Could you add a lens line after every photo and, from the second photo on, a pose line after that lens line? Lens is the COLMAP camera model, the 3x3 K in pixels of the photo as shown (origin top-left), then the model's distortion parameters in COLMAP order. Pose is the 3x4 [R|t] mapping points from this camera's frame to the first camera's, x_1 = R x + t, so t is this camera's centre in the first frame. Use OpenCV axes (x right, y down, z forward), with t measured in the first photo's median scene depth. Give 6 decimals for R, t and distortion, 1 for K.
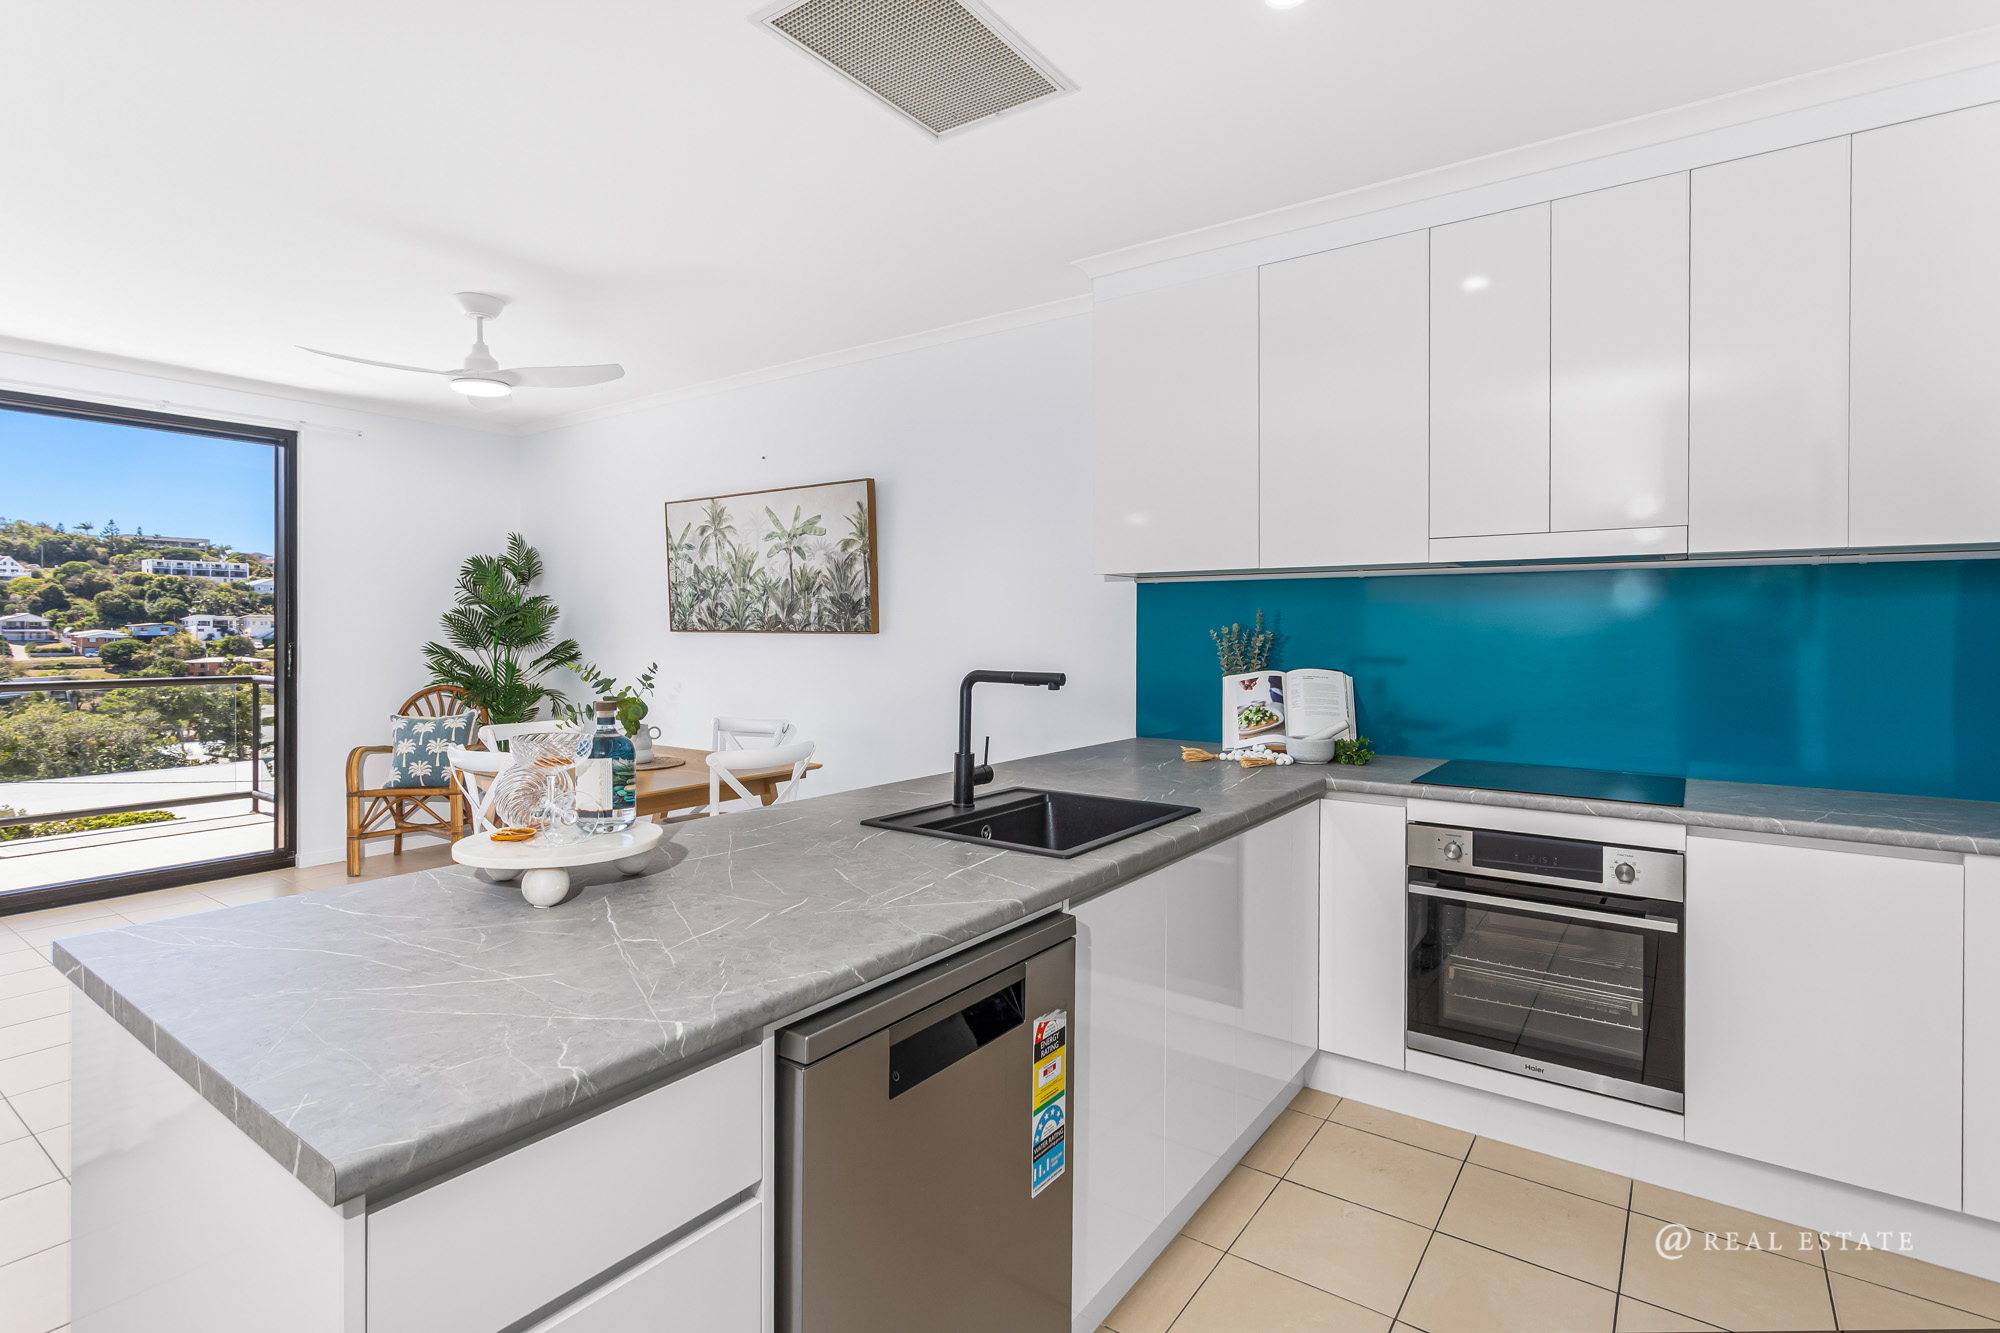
lens RADIAL K [[965.3, 0, 1017.6], [0, 965.3, 616.1], [0, 0, 1]] dist [-0.001191, -0.000449]
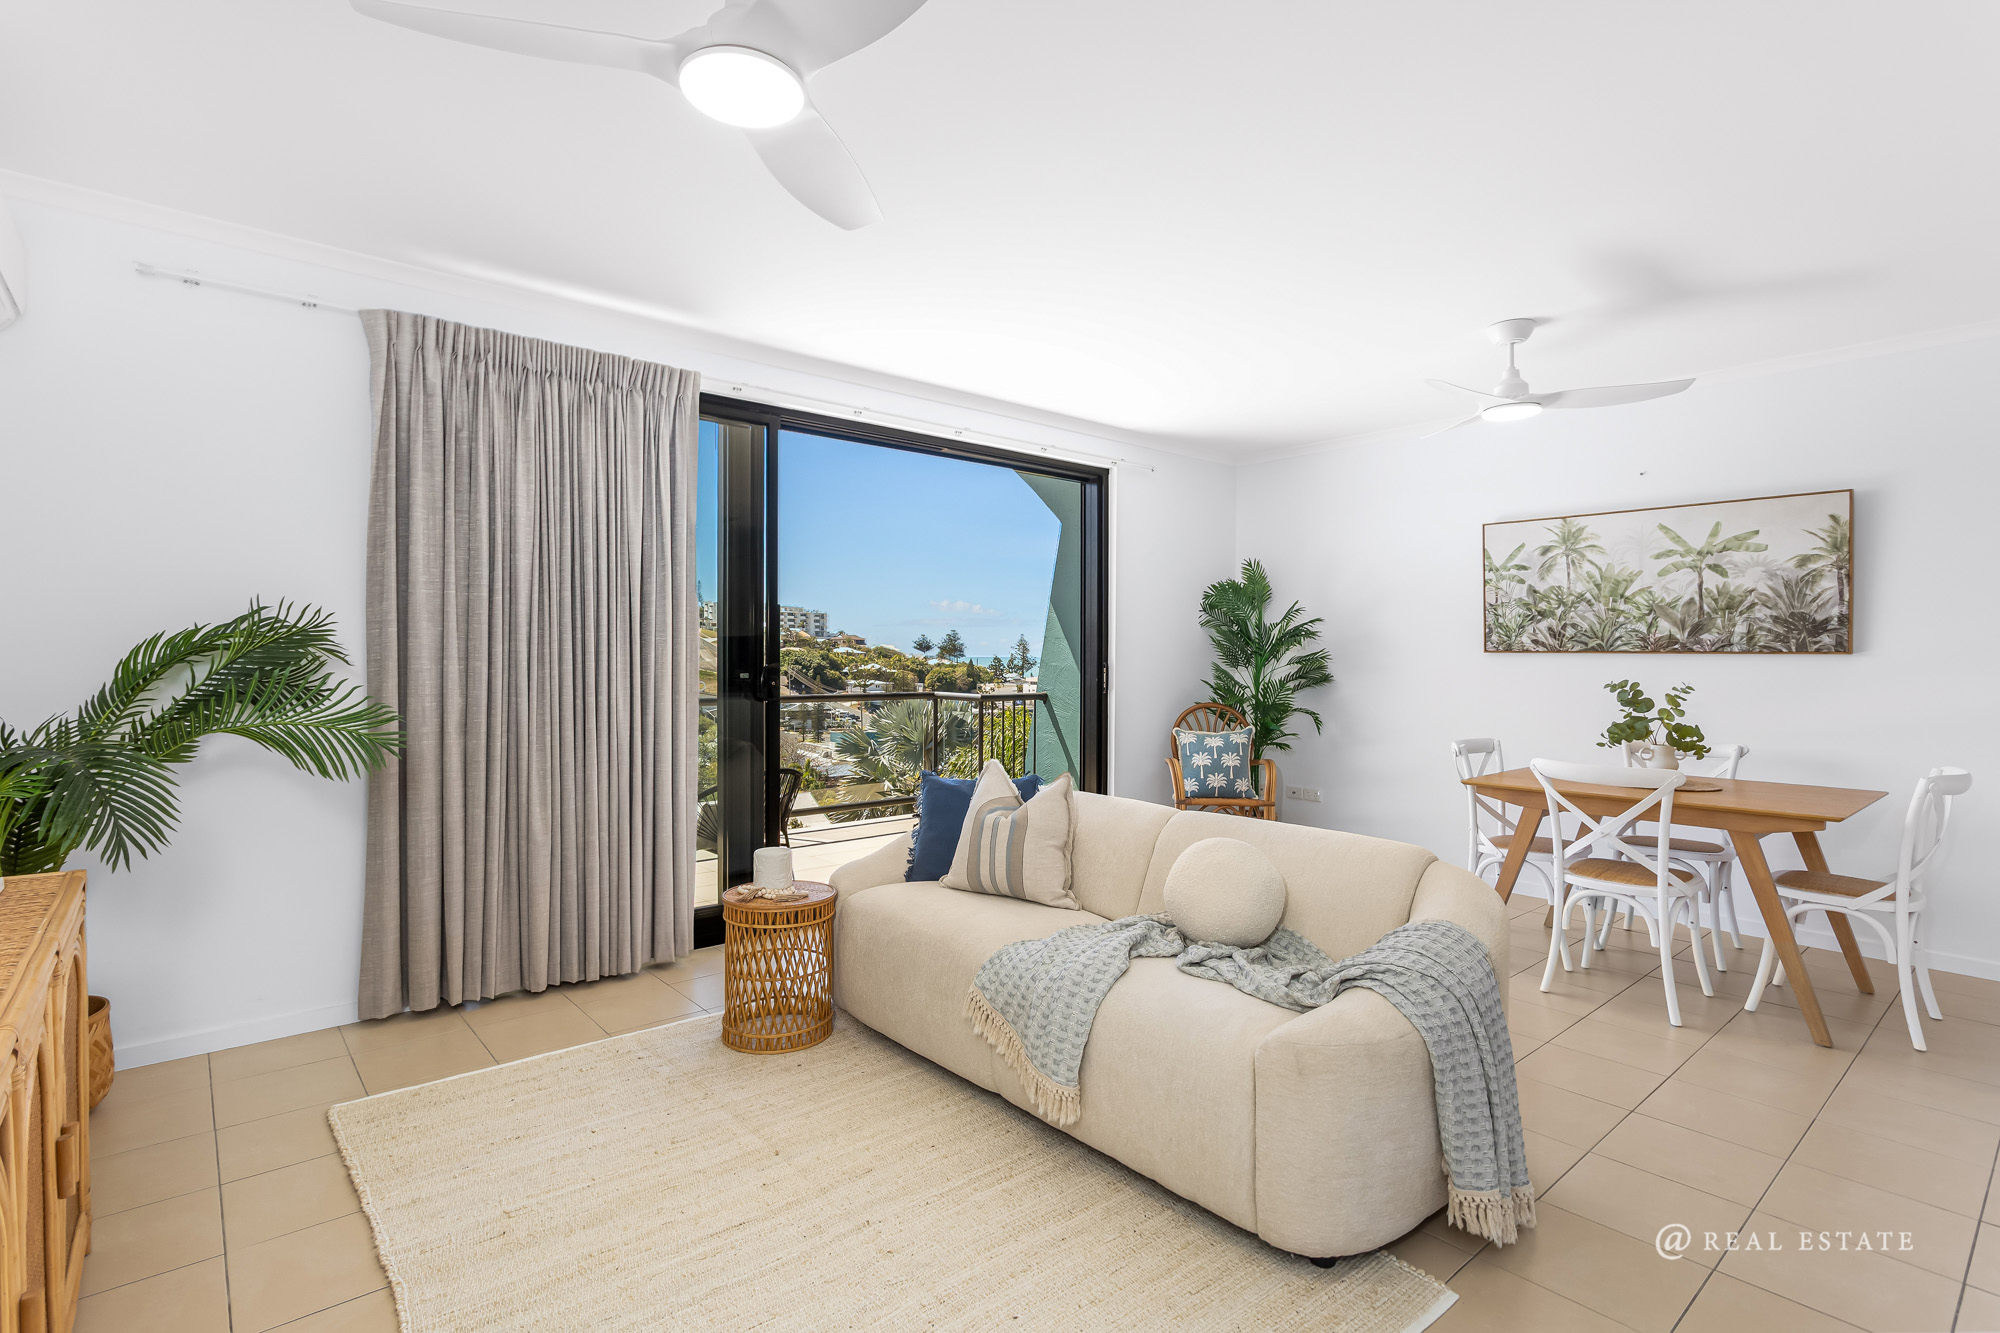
lens RADIAL K [[965.3, 0, 1004.8], [0, 965.3, 679.5], [0, 0, 1]] dist [-0.001191, -0.000449]
pose [[0.970525, 0.008868, -0.240837, -0.585671], [0.000189, 0.999294, 0.037558, 0.005926], [0.241000, -0.036496, 0.969839, -0.092866]]
